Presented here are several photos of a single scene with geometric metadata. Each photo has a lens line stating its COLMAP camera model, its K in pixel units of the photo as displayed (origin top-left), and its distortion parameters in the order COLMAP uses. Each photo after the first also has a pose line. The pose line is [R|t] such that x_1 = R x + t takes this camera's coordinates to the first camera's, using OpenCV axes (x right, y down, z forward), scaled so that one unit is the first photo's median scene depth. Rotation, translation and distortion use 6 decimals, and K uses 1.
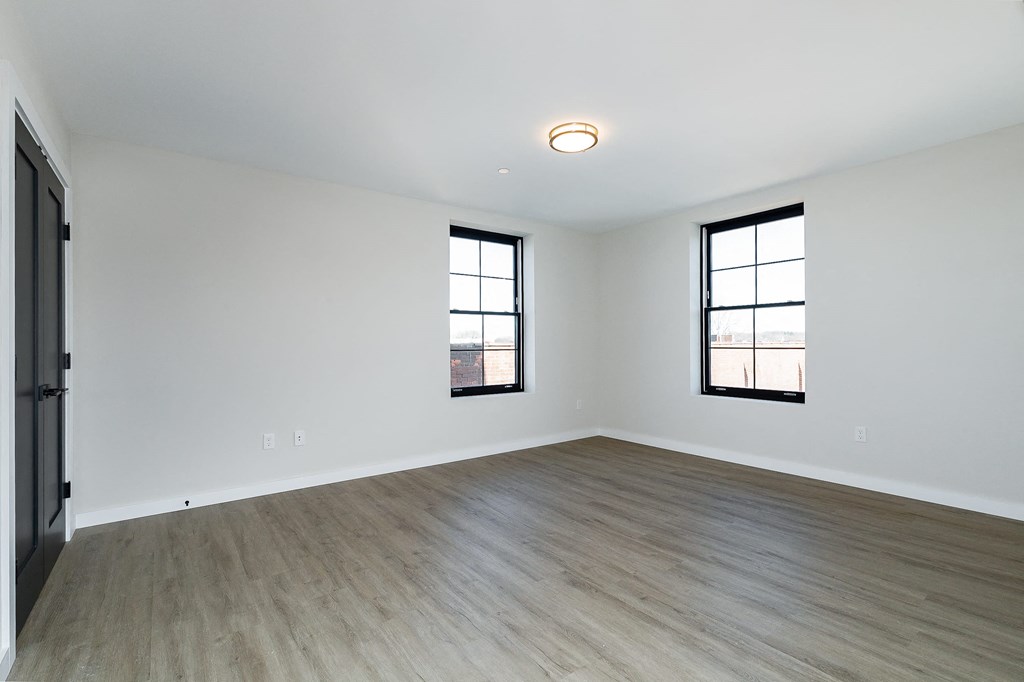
lens RADIAL K [[475.8, 0, 512.0], [0, 475.8, 341.0], [0, 0, 1]] dist [-0.011440, -0.000392]
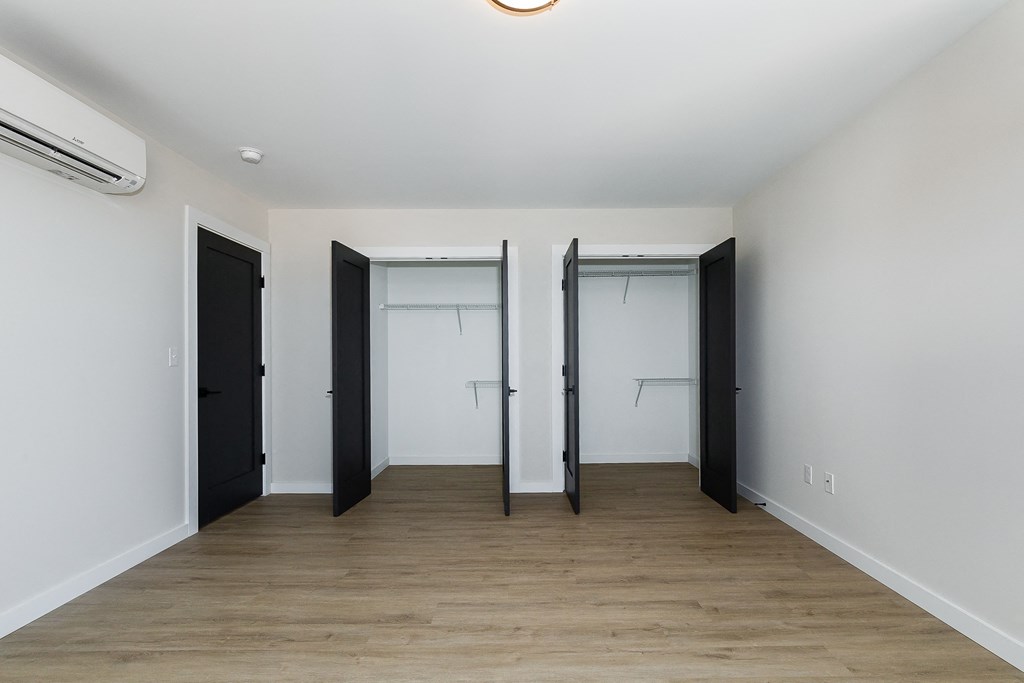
lens RADIAL K [[475.8, 0, 512.0], [0, 475.8, 341.5], [0, 0, 1]] dist [-0.011440, -0.000392]
pose [[-0.608913, -0.014938, -0.793097, 0.643582], [0.011149, 0.999563, -0.027386, -0.005378], [0.793159, -0.025518, -0.608480, 1.490786]]
